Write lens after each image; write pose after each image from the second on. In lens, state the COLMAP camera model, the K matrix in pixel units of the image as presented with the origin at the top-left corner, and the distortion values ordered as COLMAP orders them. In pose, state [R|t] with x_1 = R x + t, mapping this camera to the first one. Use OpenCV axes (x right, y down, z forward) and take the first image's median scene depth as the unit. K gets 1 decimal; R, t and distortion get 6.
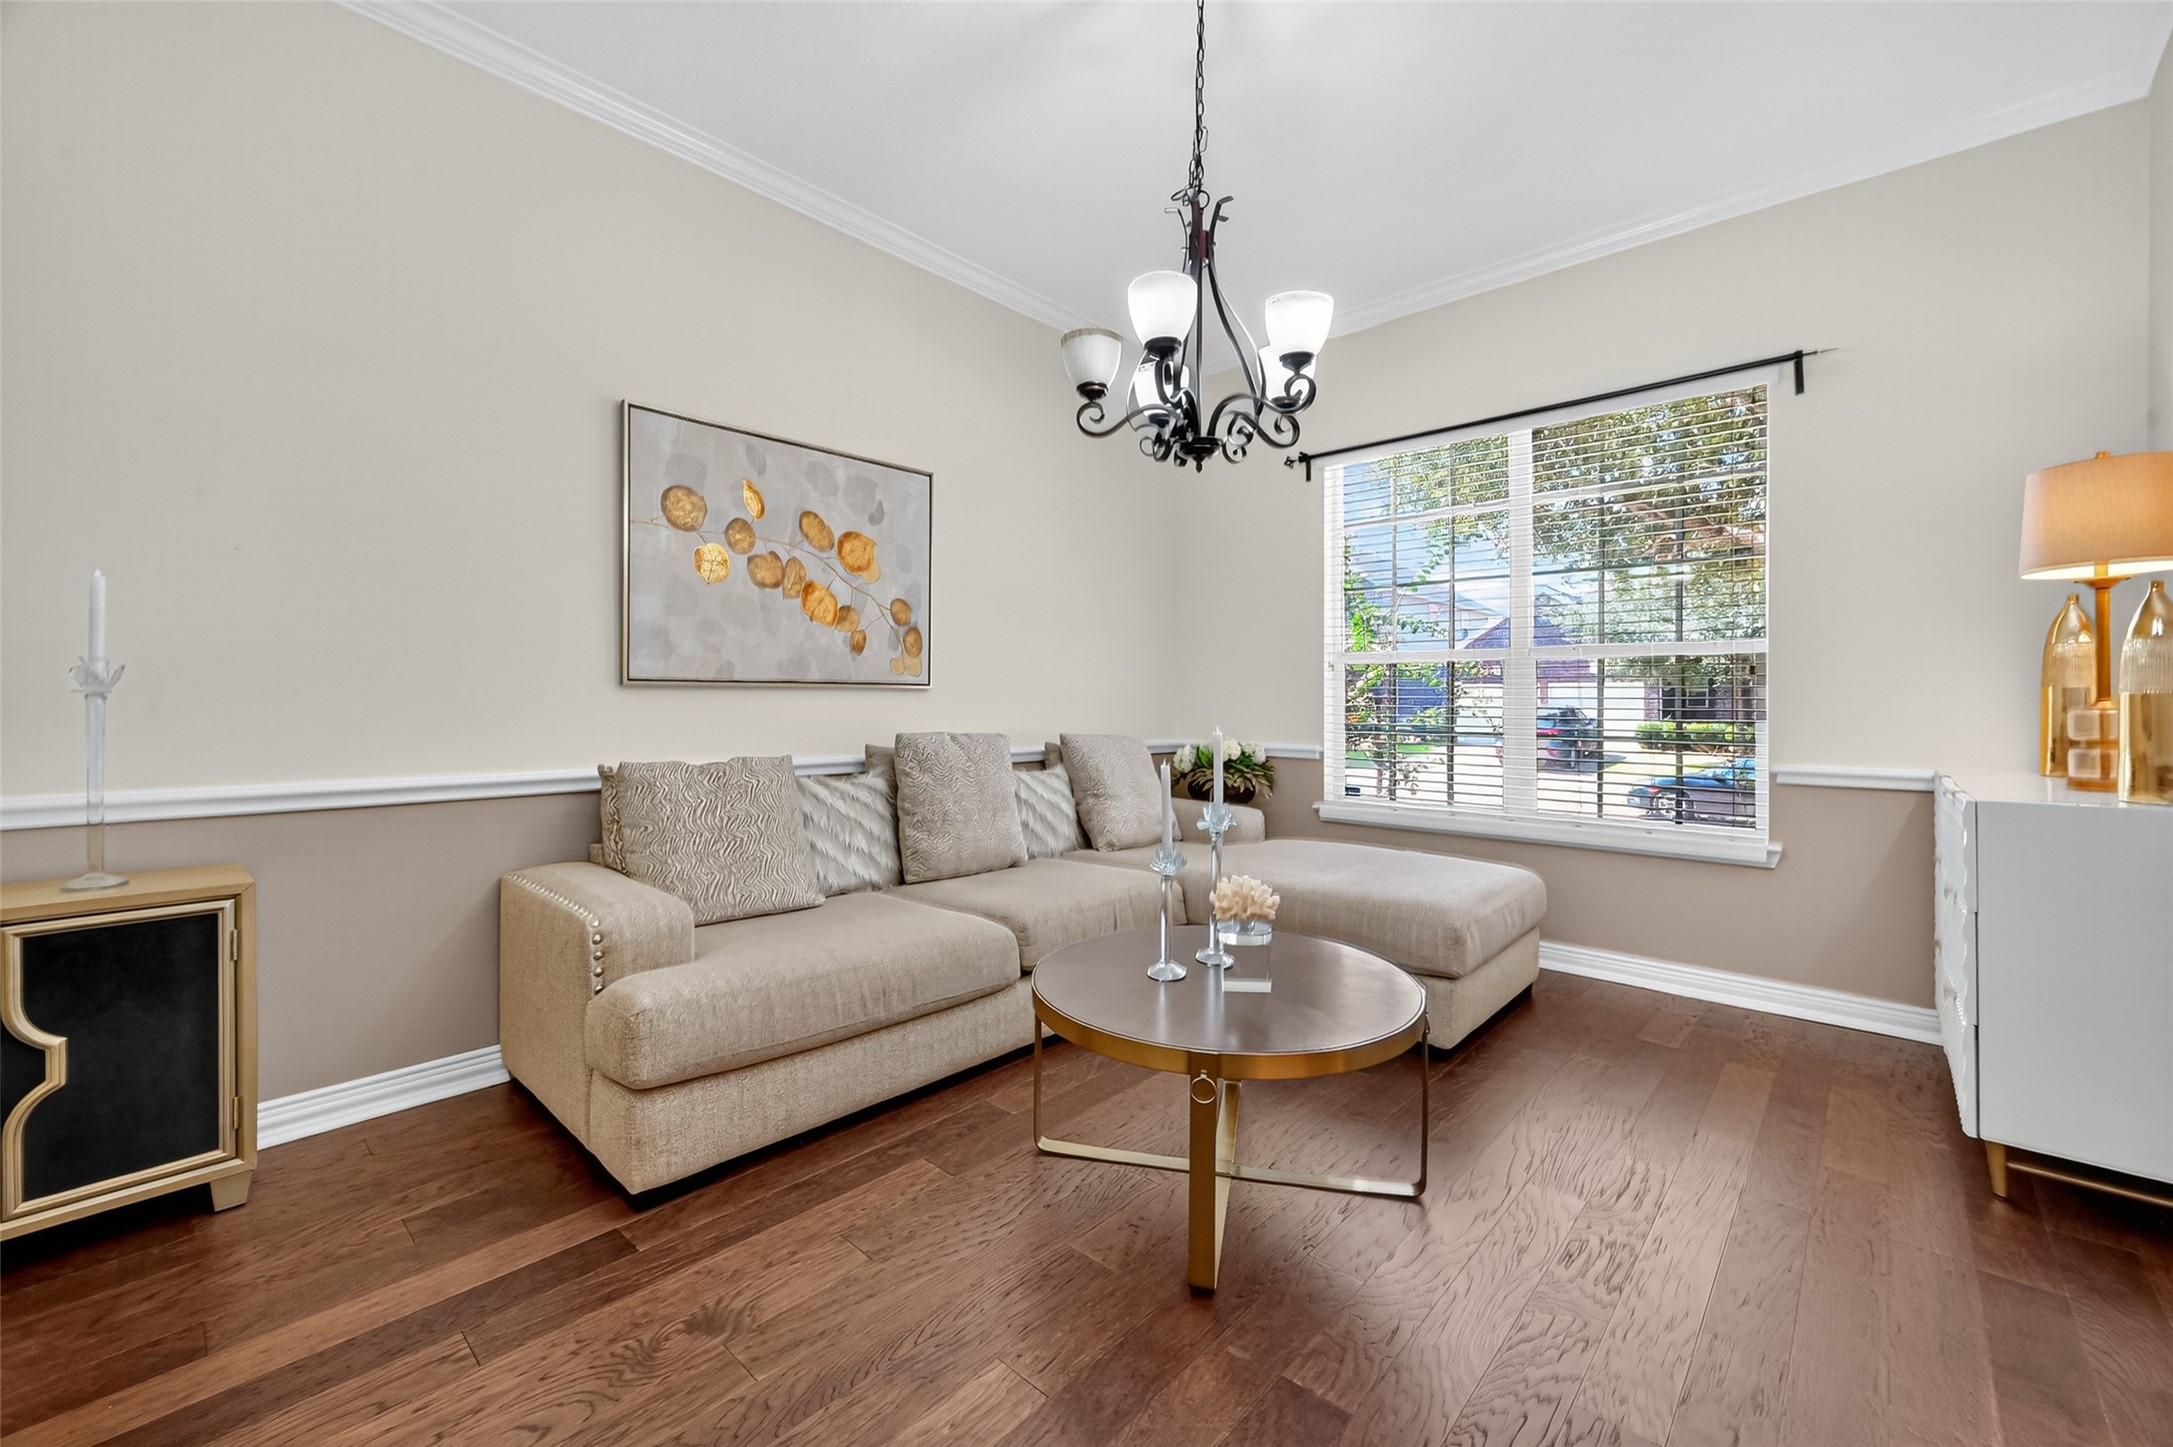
lens RADIAL K [[877.2, 0, 1087.5], [0, 877.2, 703.6], [0, 0, 1]] dist [-0.001164, -0.000072]
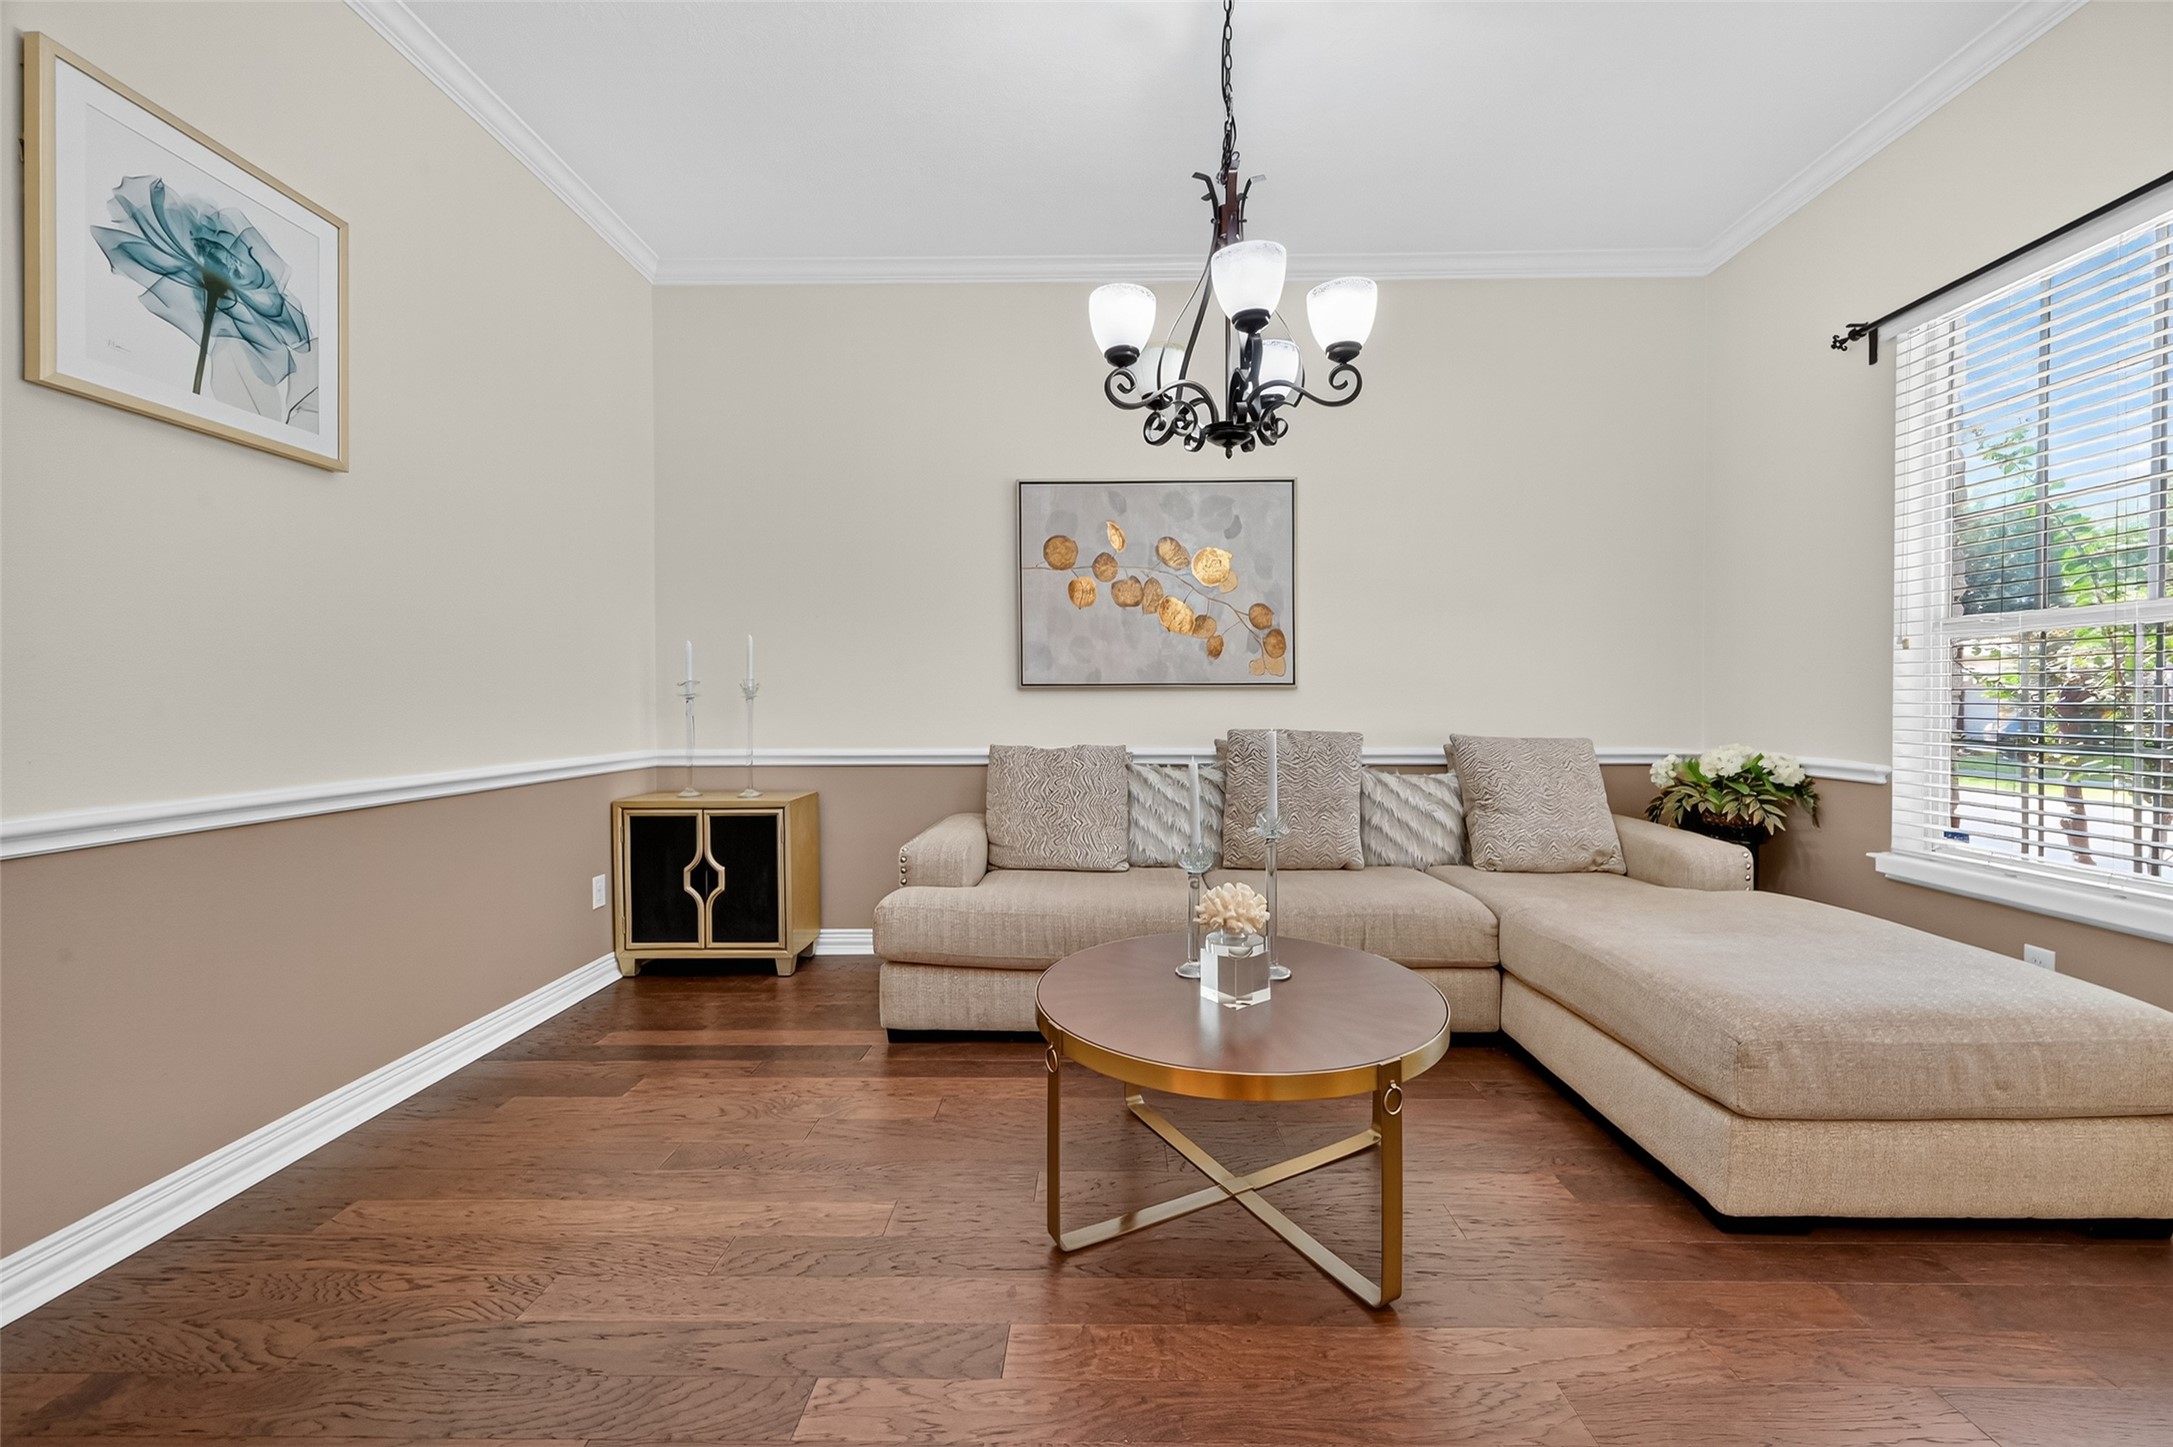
lens RADIAL K [[860.5, 0, 1089.8], [0, 860.5, 723.3], [0, 0, 1]] dist [-0.000774, 0.000034]
pose [[0.662559, 0.014400, -0.748872, 0.481929], [0.002861, 0.999759, 0.021756, 0.002056], [0.749005, -0.016557, 0.662358, 0.171480]]
